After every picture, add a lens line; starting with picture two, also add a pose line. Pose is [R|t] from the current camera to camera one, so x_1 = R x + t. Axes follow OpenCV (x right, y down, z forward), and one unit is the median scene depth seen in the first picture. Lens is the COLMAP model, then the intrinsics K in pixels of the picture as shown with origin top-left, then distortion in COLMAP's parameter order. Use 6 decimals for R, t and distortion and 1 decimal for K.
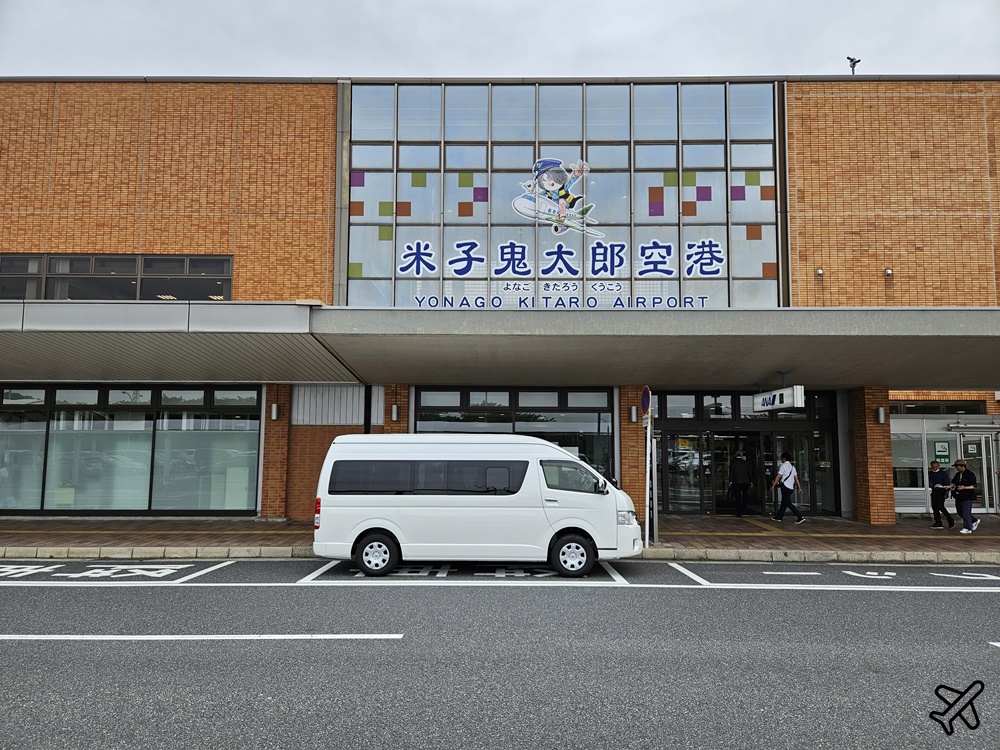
lens RADIAL K [[669.6, 0, 495.1], [0, 669.6, 413.4], [0, 0, 1]] dist [0.066225, -0.056805]
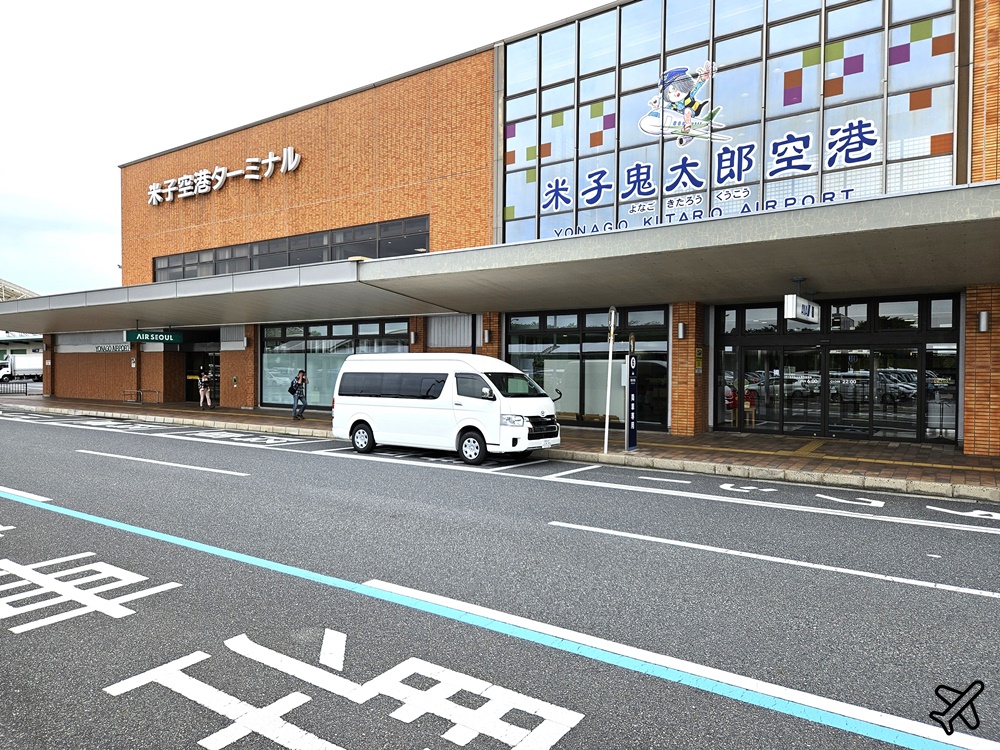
lens RADIAL K [[669.6, 0, 495.1], [0, 669.6, 413.4], [0, 0, 1]] dist [0.066225, -0.056805]
pose [[0.821343, 0.038648, -0.569124, 0.448450], [0.030291, 0.993339, 0.111172, 0.002453], [0.569630, -0.108550, 0.814702, -0.005724]]
